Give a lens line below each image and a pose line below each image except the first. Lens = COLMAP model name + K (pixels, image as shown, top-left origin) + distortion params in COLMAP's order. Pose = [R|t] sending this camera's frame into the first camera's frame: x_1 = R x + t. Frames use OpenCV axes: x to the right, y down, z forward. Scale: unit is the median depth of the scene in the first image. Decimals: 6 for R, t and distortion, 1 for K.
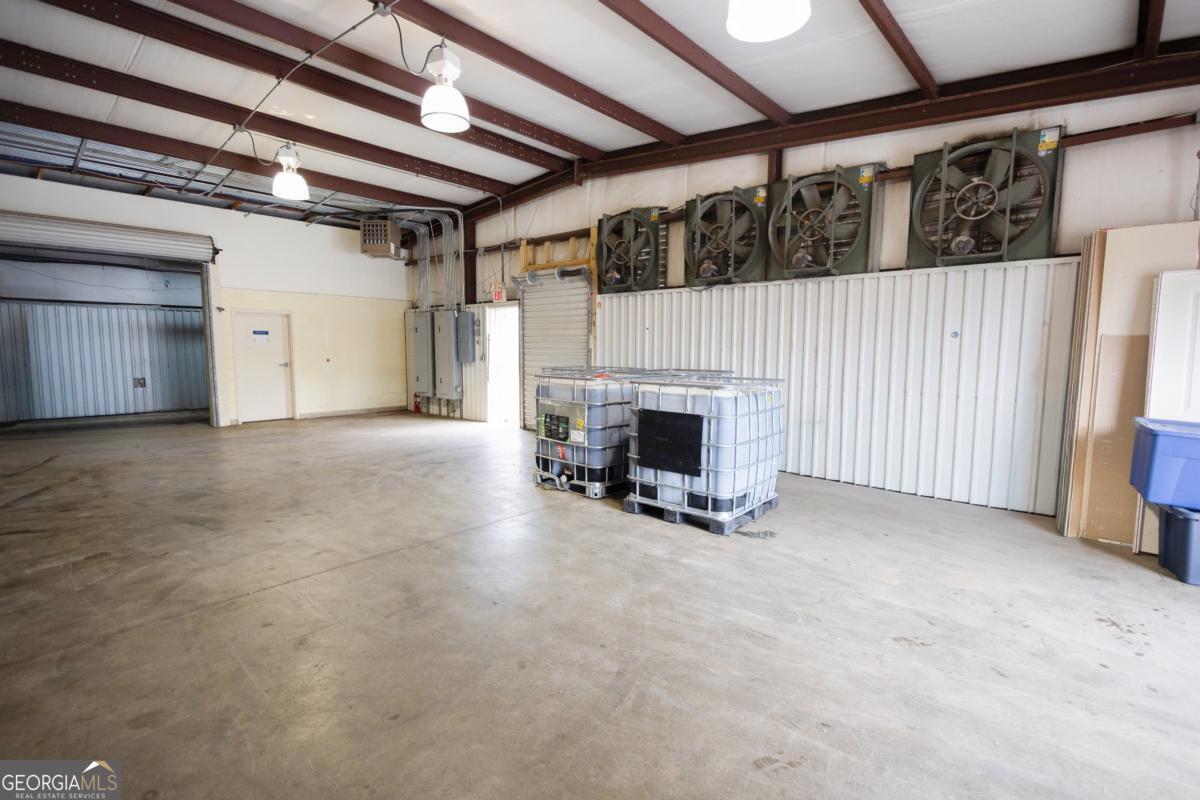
lens RADIAL K [[548.5, 0, 601.9], [0, 548.5, 400.1], [0, 0, 1]] dist [0.011117, -0.000868]
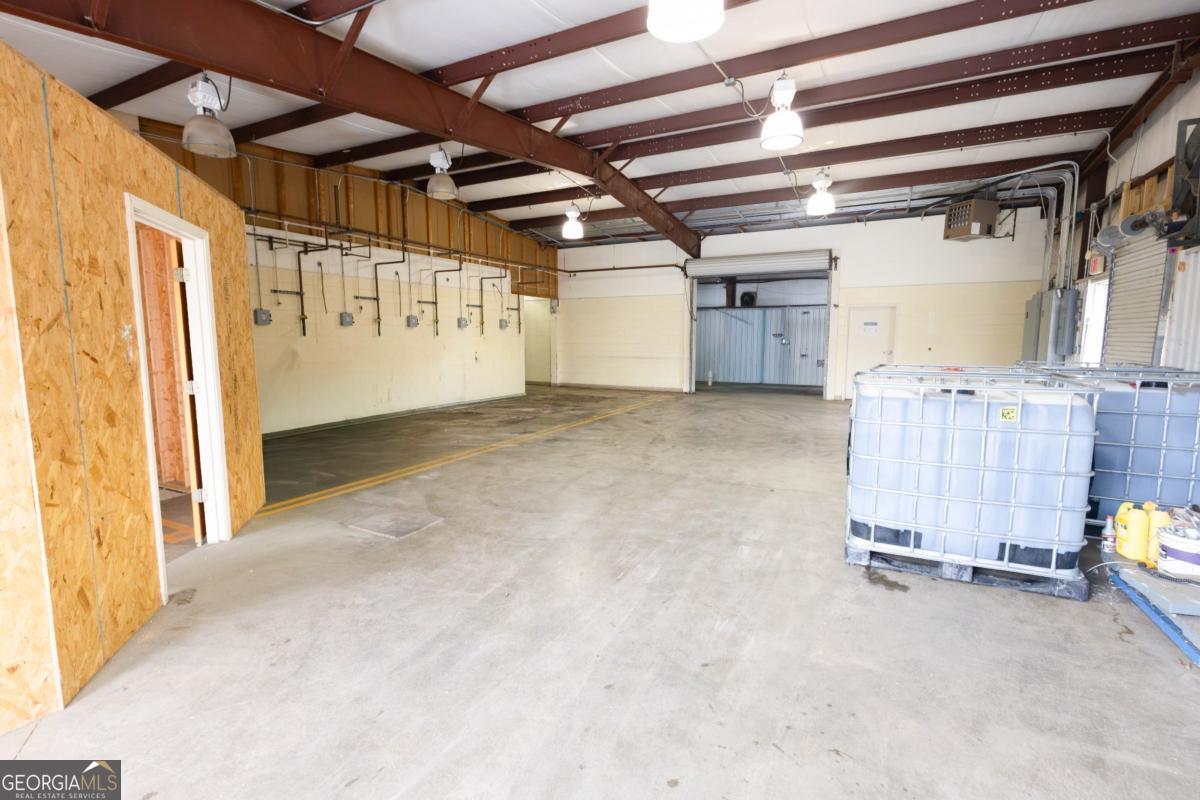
lens RADIAL K [[548.5, 0, 601.0], [0, 548.5, 398.1], [0, 0, 1]] dist [0.011117, -0.000868]
pose [[0.246434, 0.106501, -0.963290, 0.711922], [-0.091699, 0.992047, 0.086221, -0.028631], [0.964812, 0.067085, 0.254241, 0.328814]]
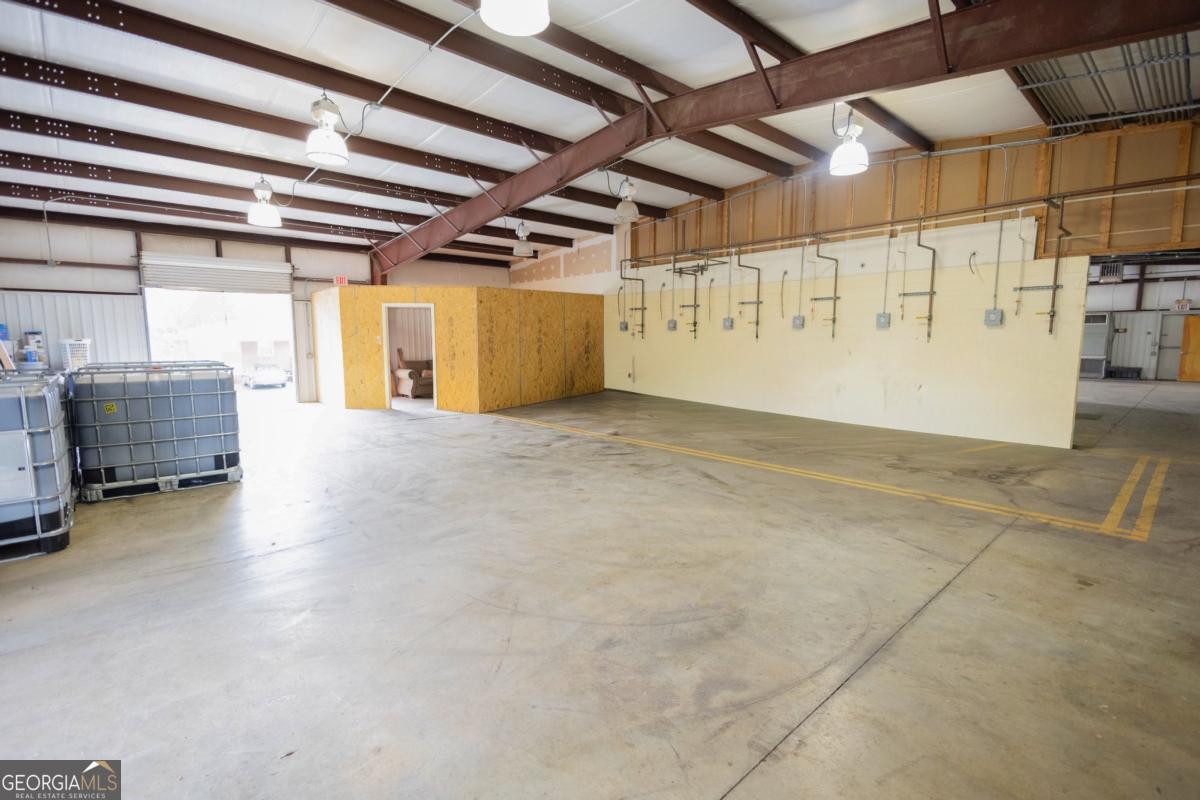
lens RADIAL K [[548.5, 0, 607.4], [0, 548.5, 398.8], [0, 0, 1]] dist [0.011117, -0.000868]
pose [[-0.996407, -0.011737, 0.083873, -0.904438], [0.005635, 0.978969, 0.203931, -0.193019], [-0.084503, 0.203671, -0.975386, 2.005149]]
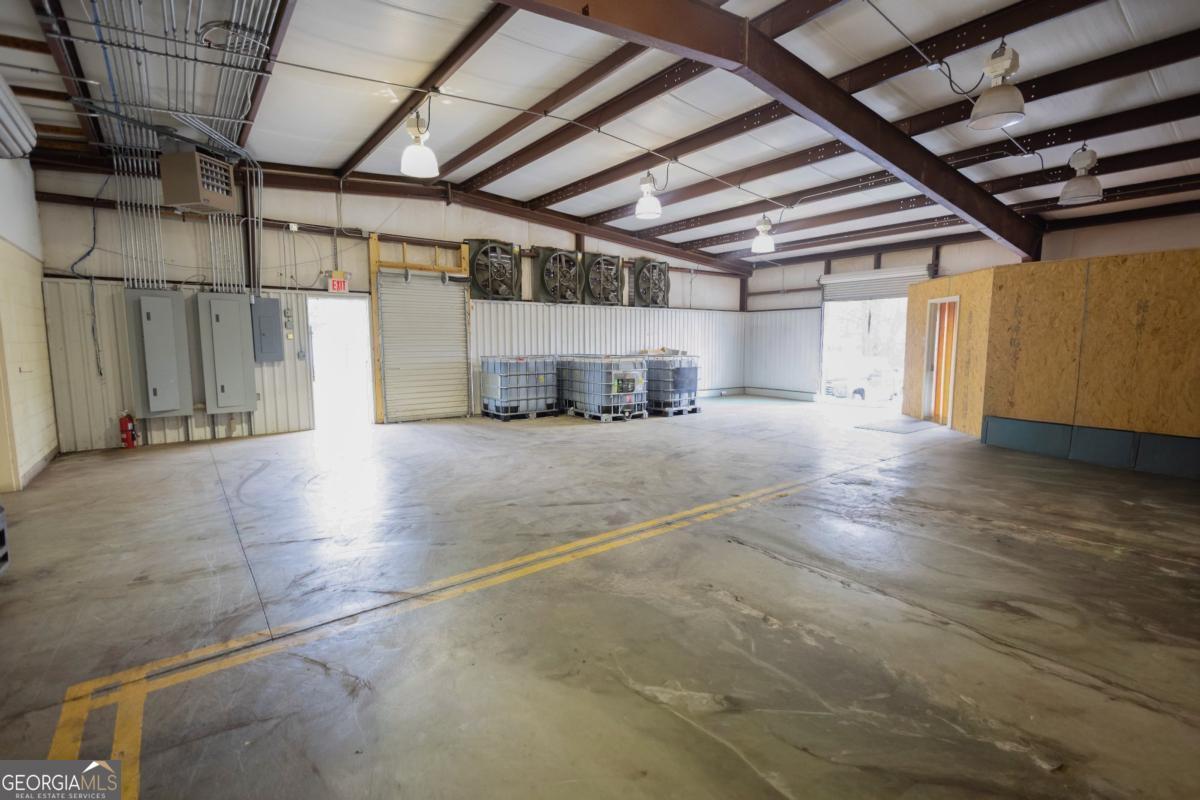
lens RADIAL K [[548.5, 0, 606.5], [0, 548.5, 395.0], [0, 0, 1]] dist [0.011117, -0.000868]
pose [[0.167512, -0.102615, 0.980515, -1.879229], [0.099796, 0.991225, 0.086686, -0.081818], [-0.980806, 0.083331, 0.176283, 0.769197]]
